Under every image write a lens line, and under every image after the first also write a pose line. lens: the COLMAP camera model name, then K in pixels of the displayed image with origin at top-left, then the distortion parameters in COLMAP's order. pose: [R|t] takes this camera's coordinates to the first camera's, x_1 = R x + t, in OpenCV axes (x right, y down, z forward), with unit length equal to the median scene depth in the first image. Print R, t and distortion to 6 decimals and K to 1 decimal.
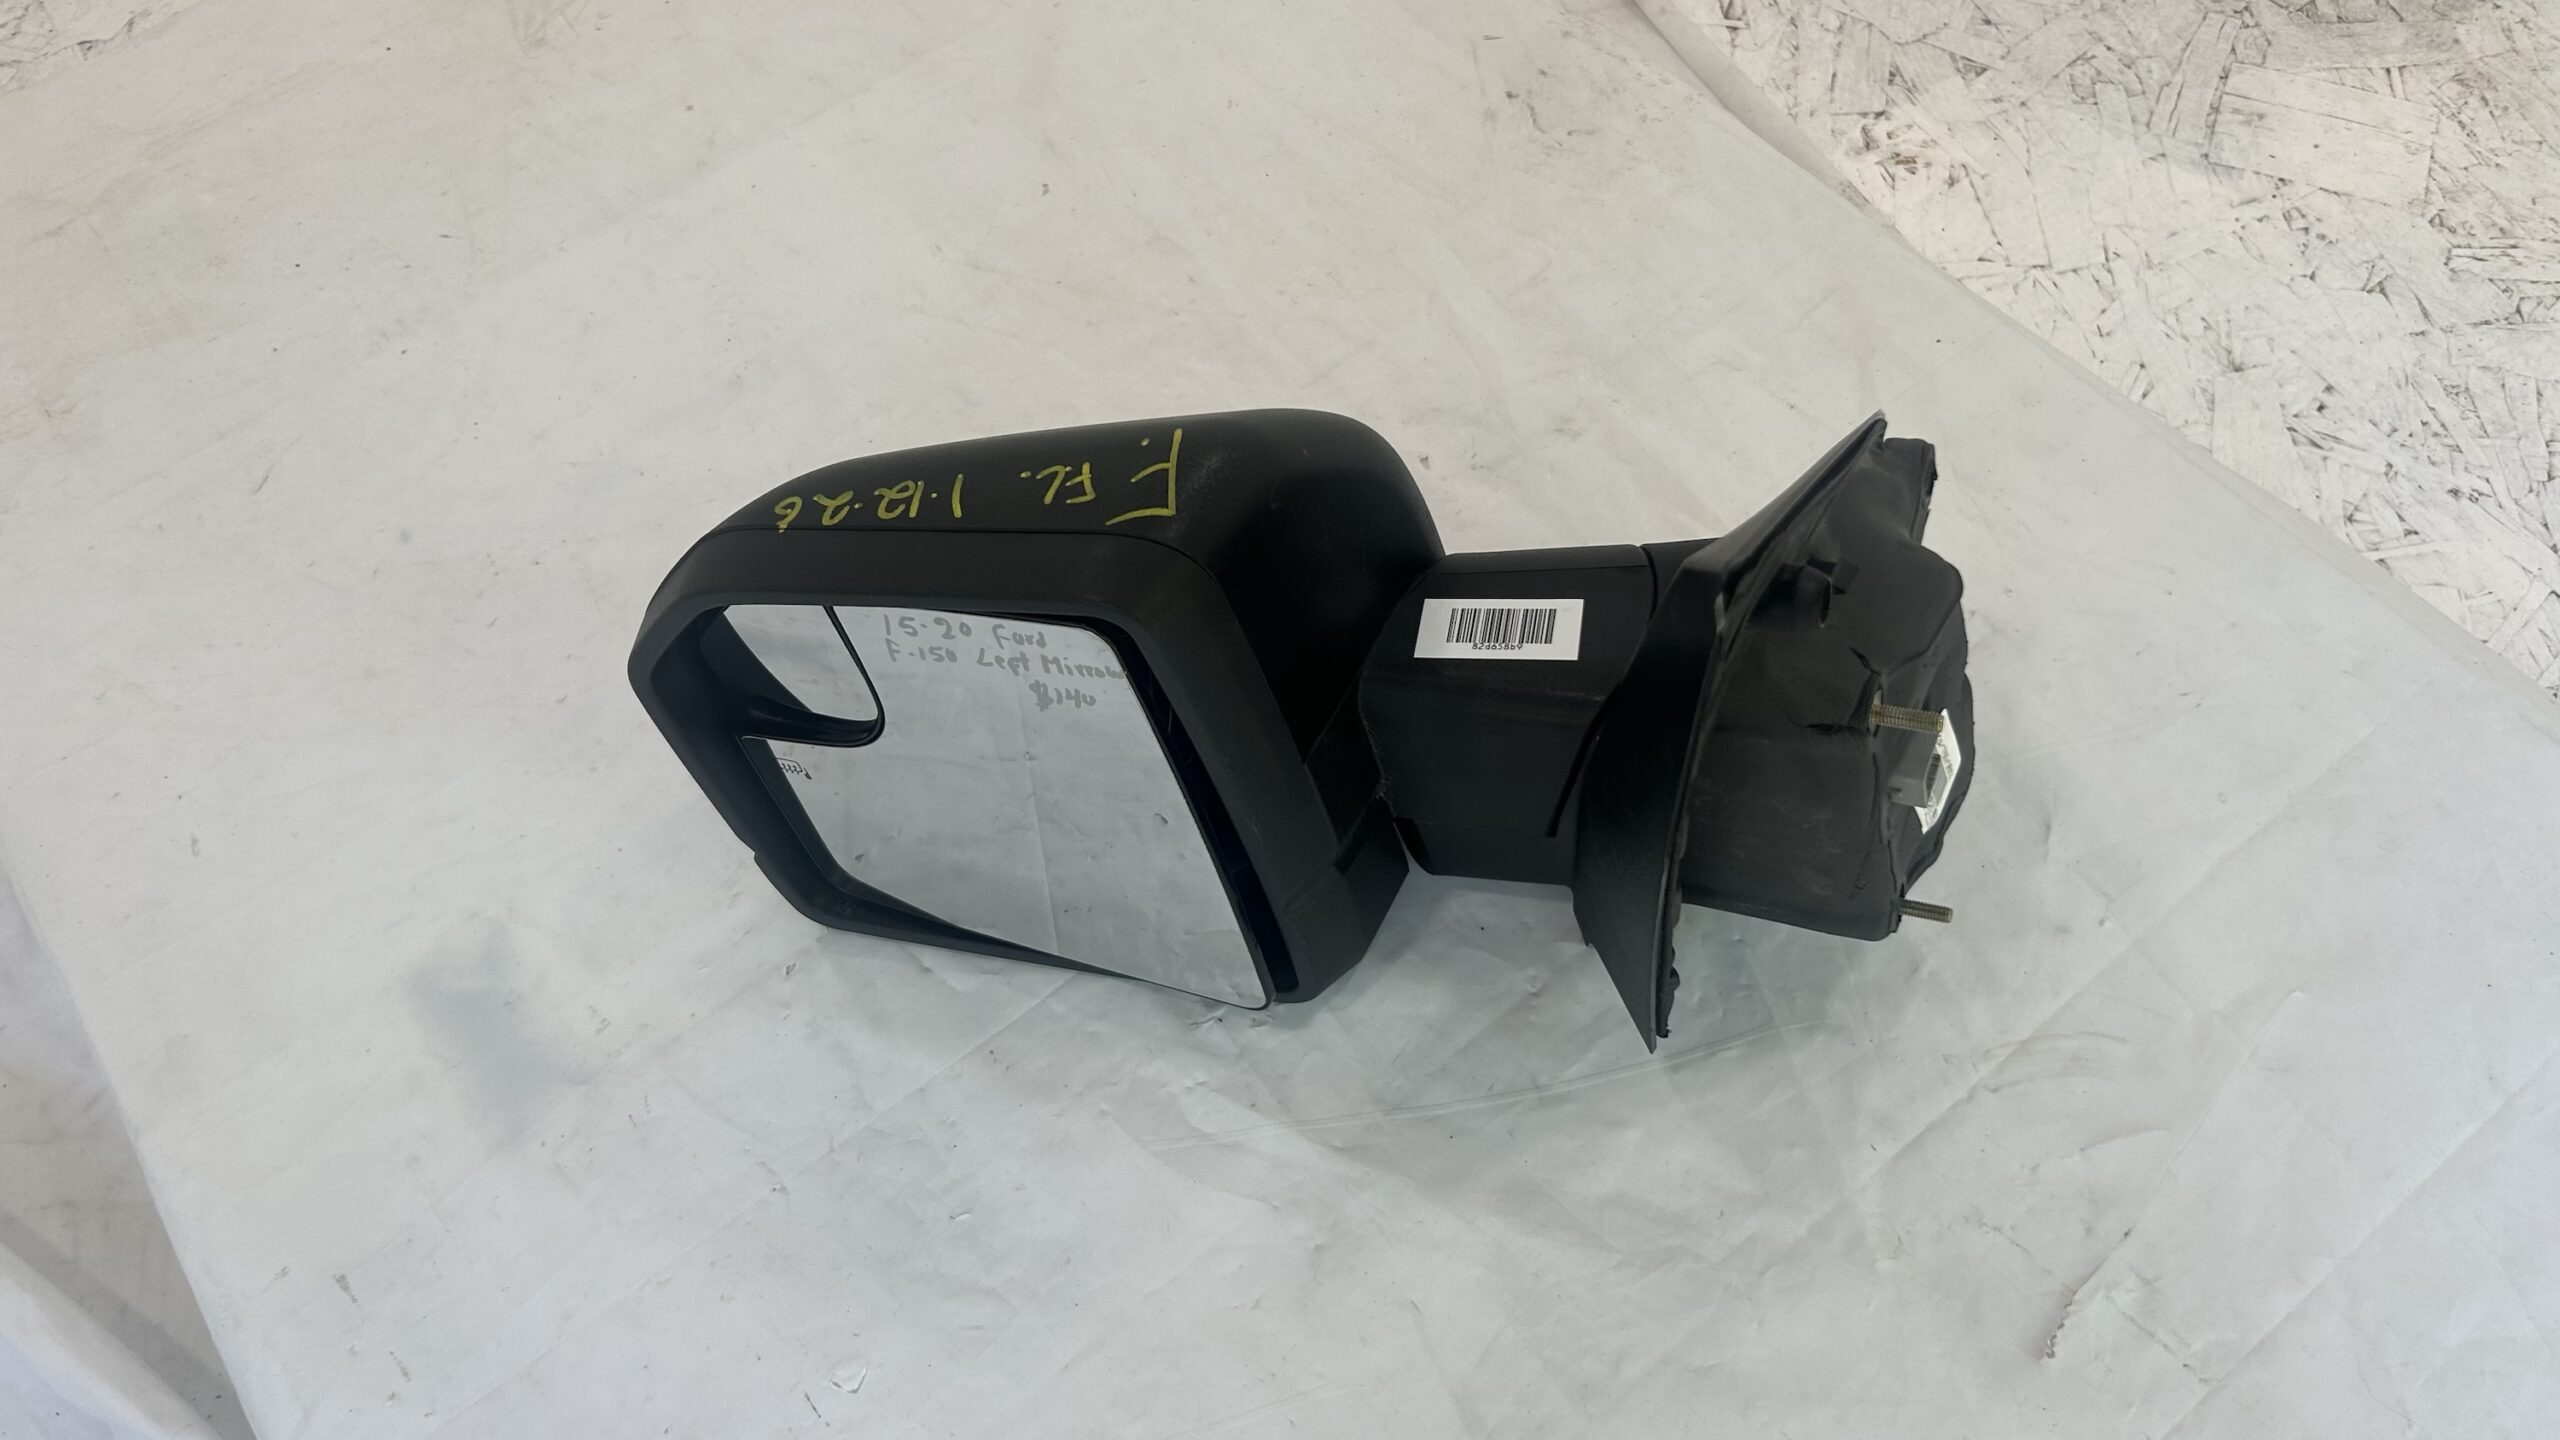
lens RADIAL K [[1913.1, 0, 1294.3], [0, 1913.1, 716.4], [0, 0, 1]] dist [0.008911, -0.003465]
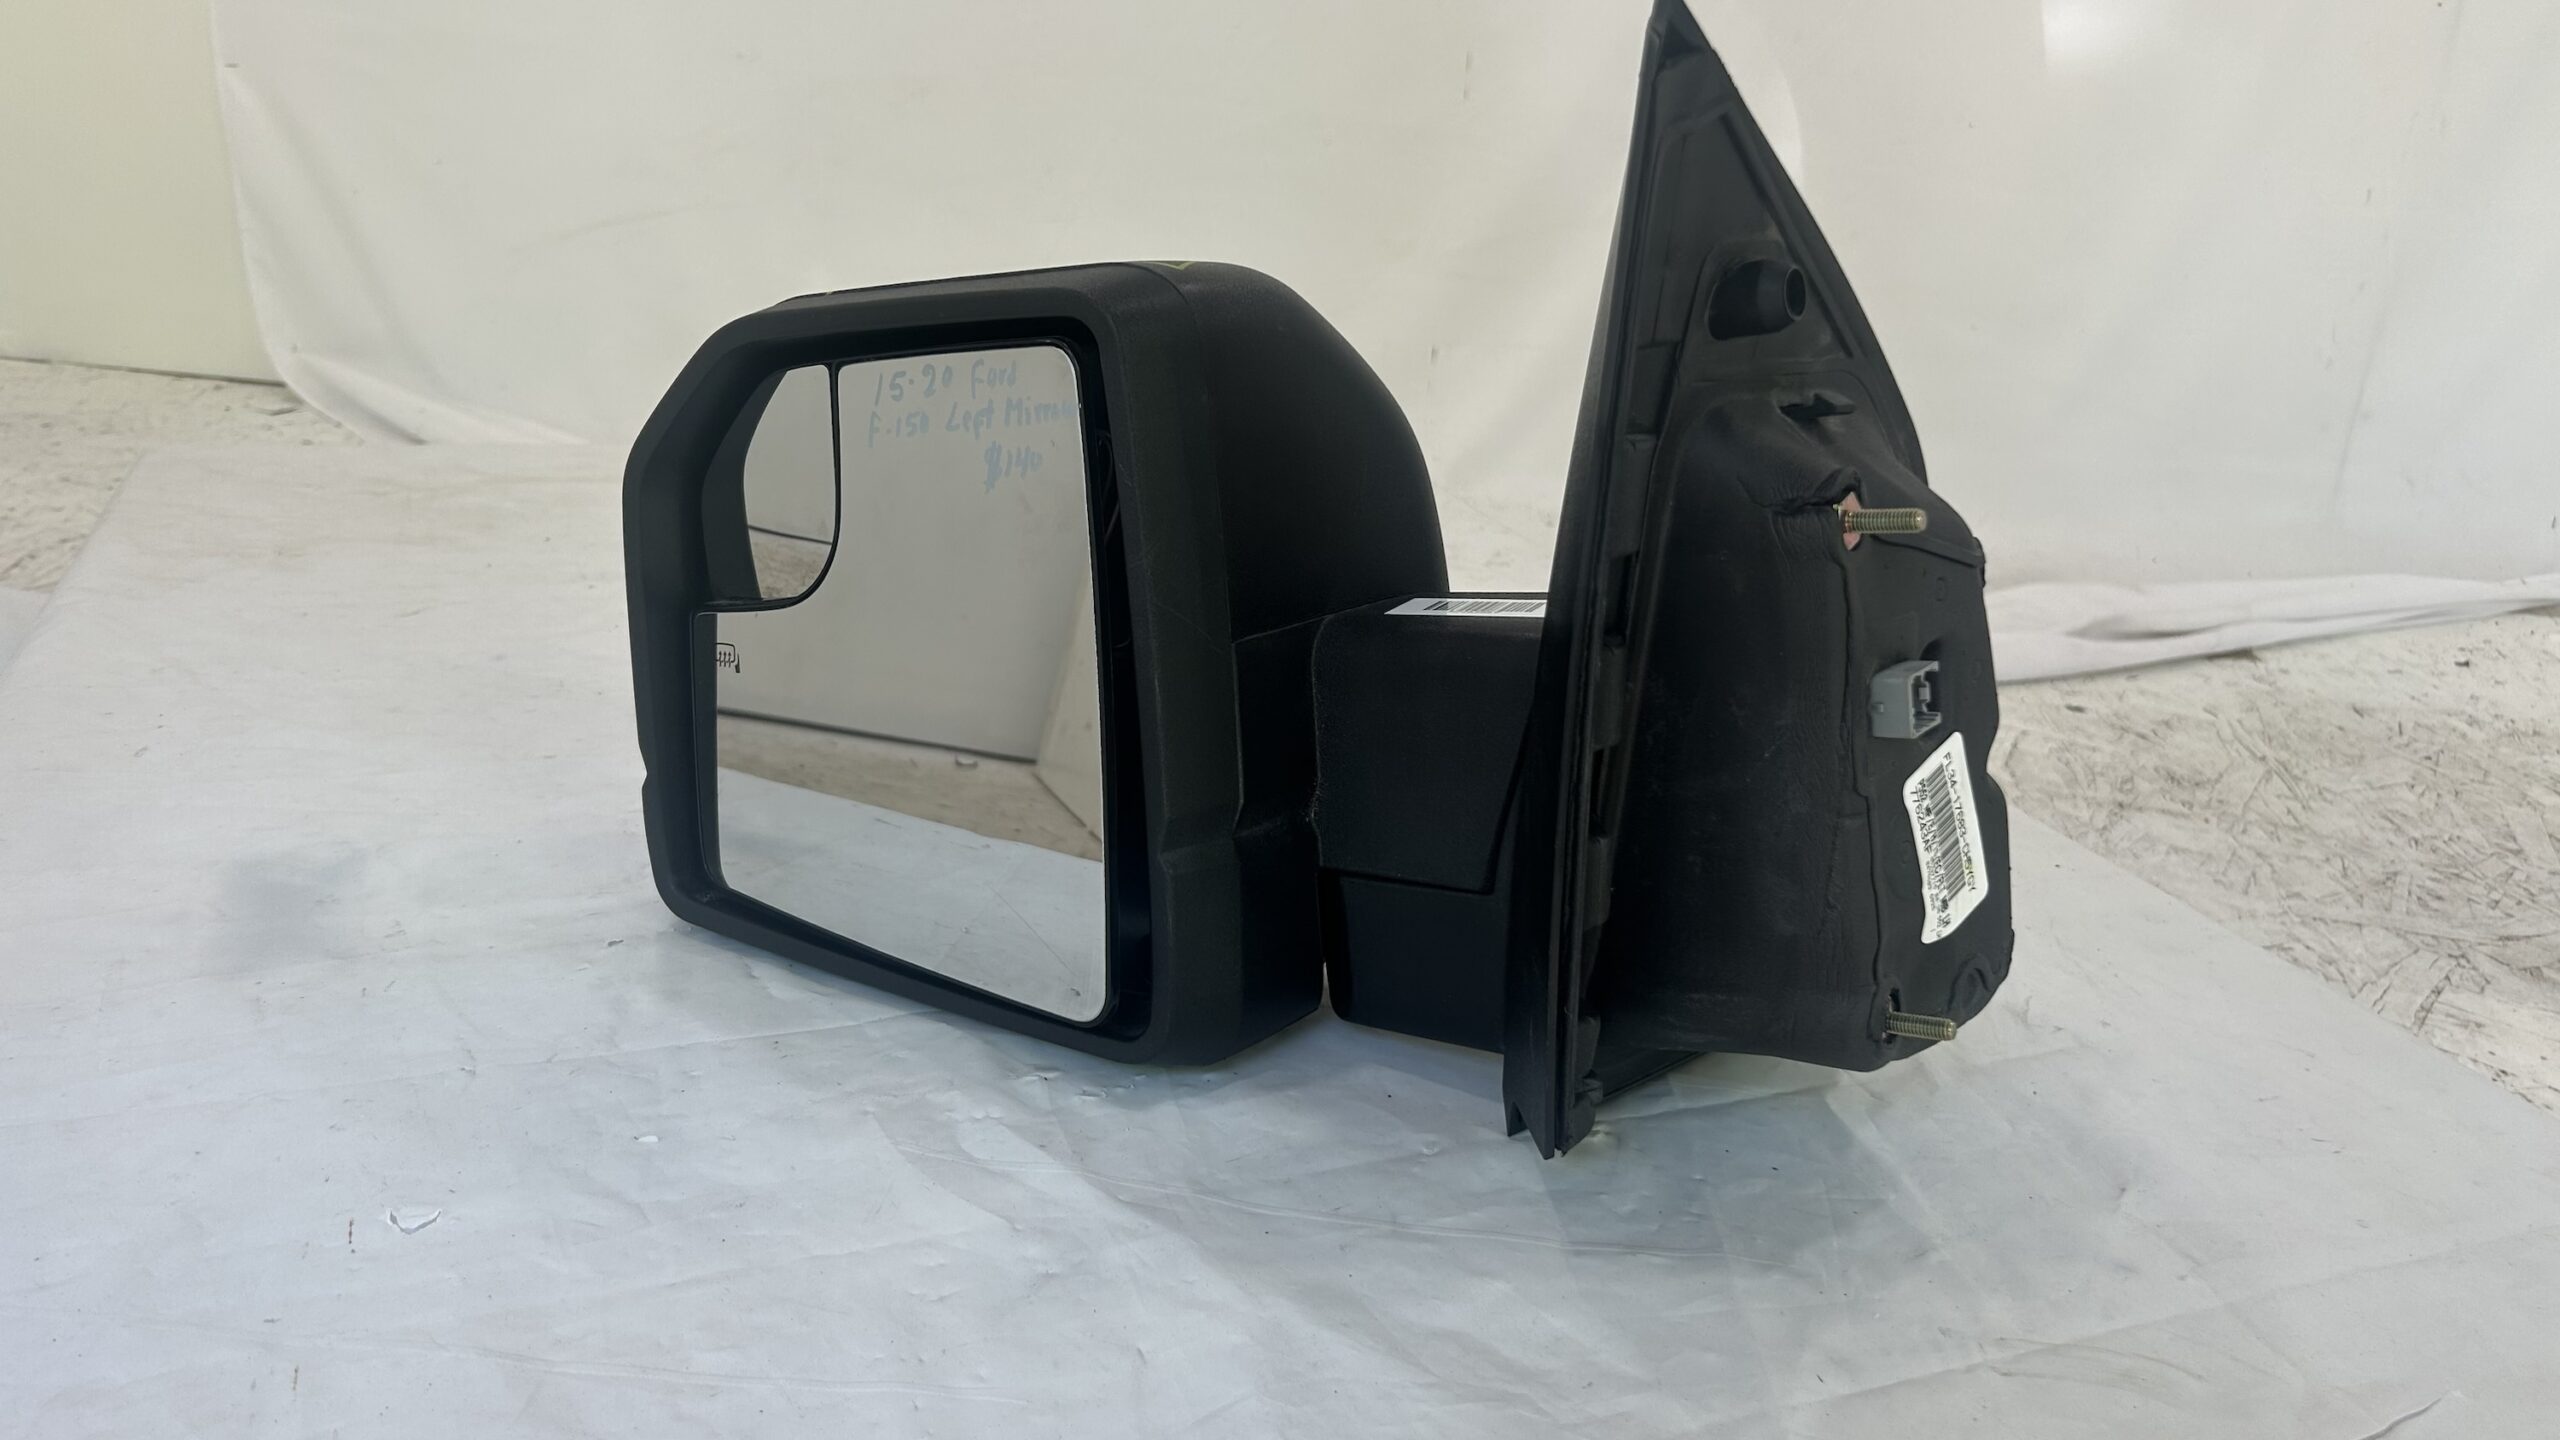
lens RADIAL K [[1950.0, 0, 1280.0], [0, 1950.0, 720.0], [0, 0, 1]] dist [-0.001627, 0.005832]
pose [[0.950141, 0.228419, -0.212265, 0.203308], [-0.310775, 0.749346, -0.584721, 0.514380], [0.025499, 0.621535, 0.782972, 0.264676]]
